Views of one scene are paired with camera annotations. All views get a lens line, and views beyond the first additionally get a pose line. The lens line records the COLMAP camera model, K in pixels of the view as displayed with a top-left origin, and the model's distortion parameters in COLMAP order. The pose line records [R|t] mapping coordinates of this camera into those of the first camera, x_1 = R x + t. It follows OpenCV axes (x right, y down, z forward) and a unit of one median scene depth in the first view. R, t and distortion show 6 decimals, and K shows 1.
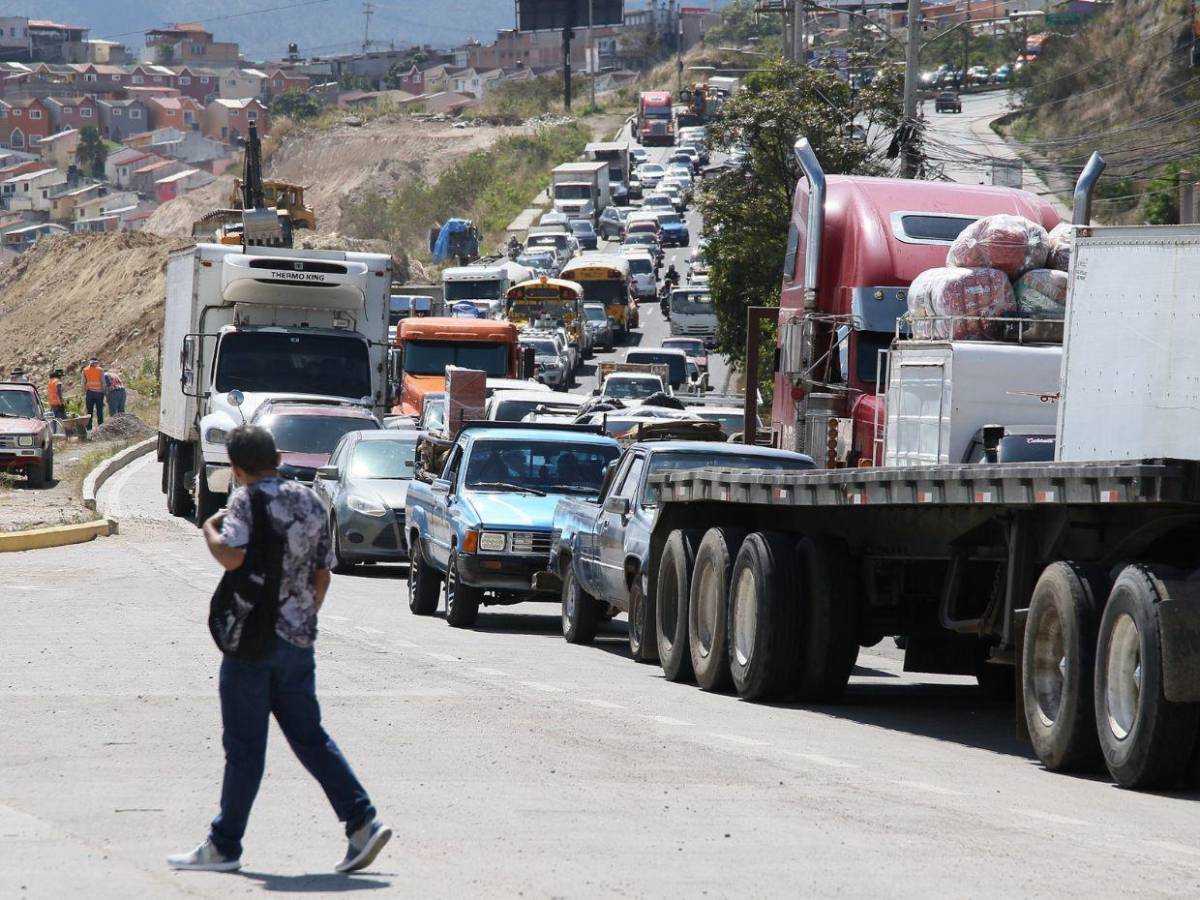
lens RADIAL K [[6531.5, 0, 600.0], [0, 6531.5, 450.0], [0, 0, 1]] dist [0.859170, -0.691575]
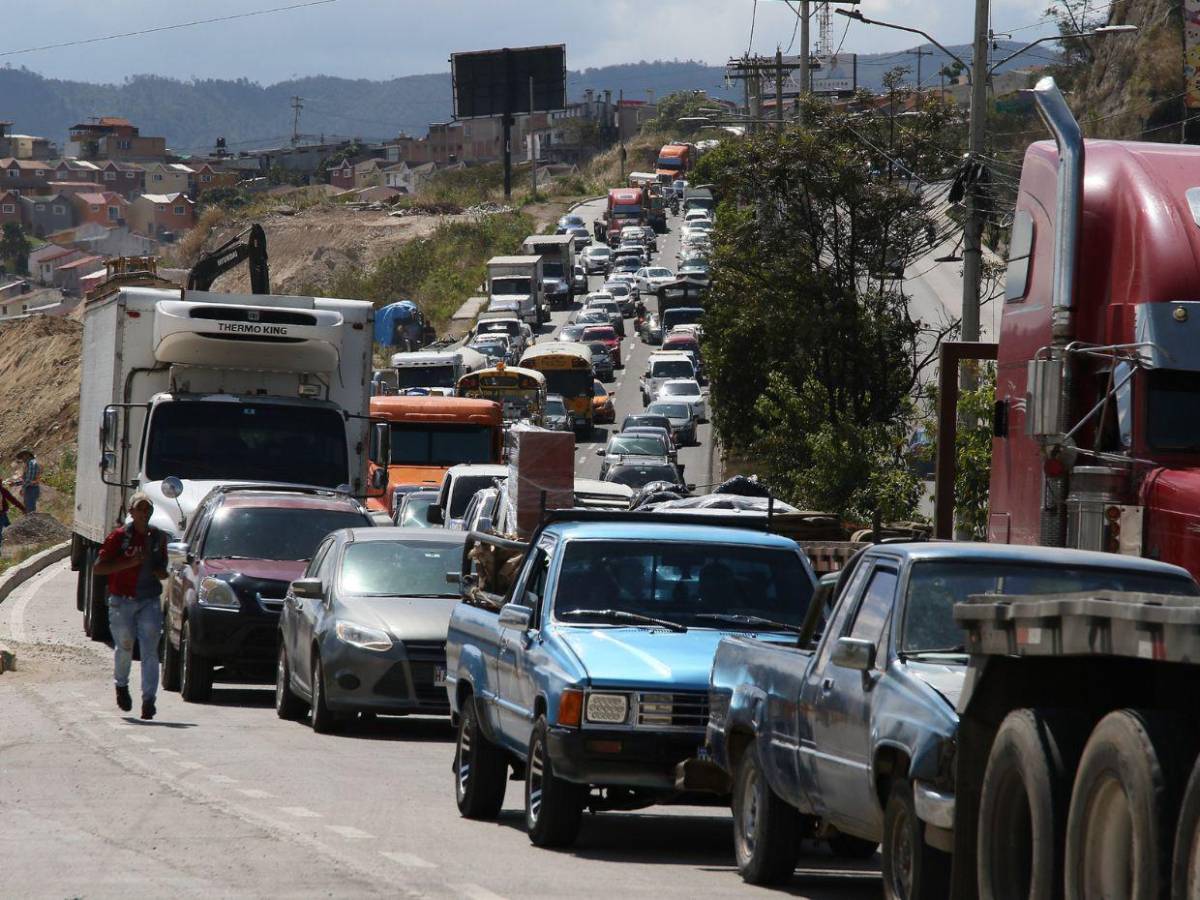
lens RADIAL K [[5511.8, 0, 600.0], [0, 5511.8, 450.0], [0, 0, 1]] dist [0.548834, 1.707795]
pose [[0.999696, -0.003107, 0.024452, -0.021356], [0.003545, 0.999834, -0.017890, -0.000582], [-0.024392, 0.017971, 0.999541, 0.351805]]
